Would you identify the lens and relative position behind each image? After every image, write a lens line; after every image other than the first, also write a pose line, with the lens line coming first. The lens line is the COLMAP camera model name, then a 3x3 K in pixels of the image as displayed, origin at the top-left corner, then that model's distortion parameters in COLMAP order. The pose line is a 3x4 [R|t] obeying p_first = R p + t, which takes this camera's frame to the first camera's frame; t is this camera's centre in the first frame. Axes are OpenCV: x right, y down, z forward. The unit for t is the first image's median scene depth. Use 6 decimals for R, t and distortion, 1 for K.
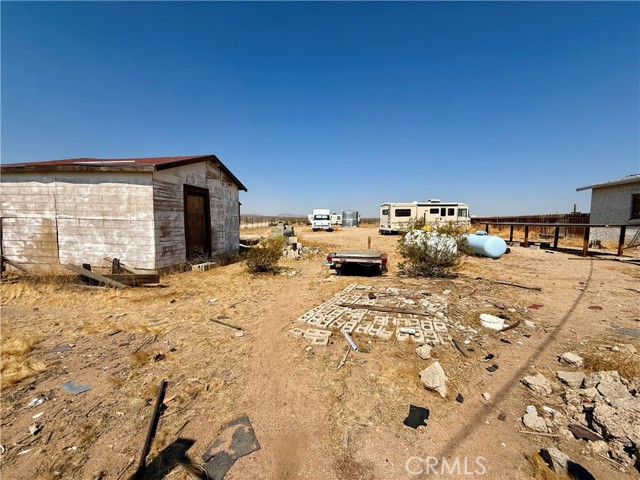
lens RADIAL K [[254.1, 0, 321.0], [0, 254.1, 243.0], [0, 0, 1]] dist [-0.000463, -0.000382]
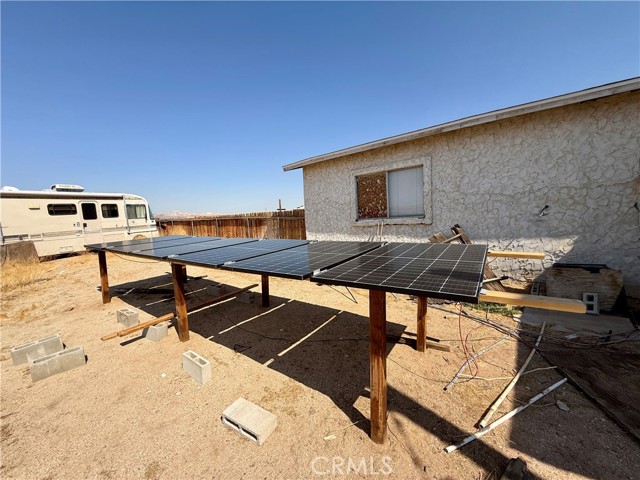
lens RADIAL K [[254.1, 0, 321.2], [0, 254.1, 237.9], [0, 0, 1]] dist [-0.000463, -0.000382]
pose [[0.581210, -0.100874, 0.807477, 0.403454], [0.111423, 0.992806, 0.043826, -0.049929], [-0.806089, 0.064499, 0.588269, 0.420104]]
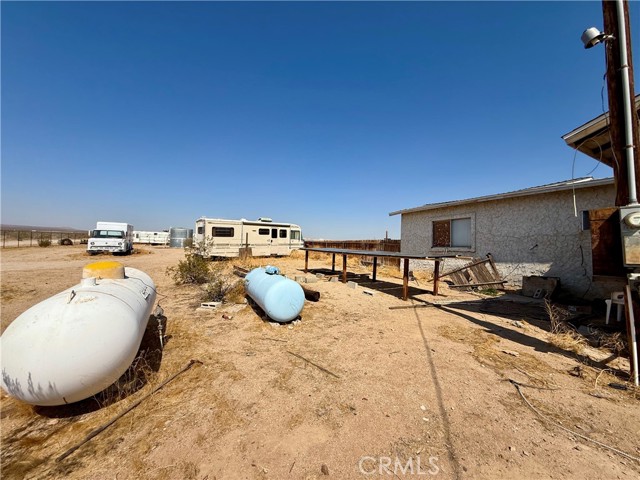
lens RADIAL K [[254.1, 0, 321.4], [0, 254.1, 240.4], [0, 0, 1]] dist [-0.000463, -0.000382]
pose [[0.858460, 0.028896, 0.512066, 0.214055], [0.018184, 0.996069, -0.086692, -0.025266], [-0.512558, 0.083733, 0.854560, 0.227714]]
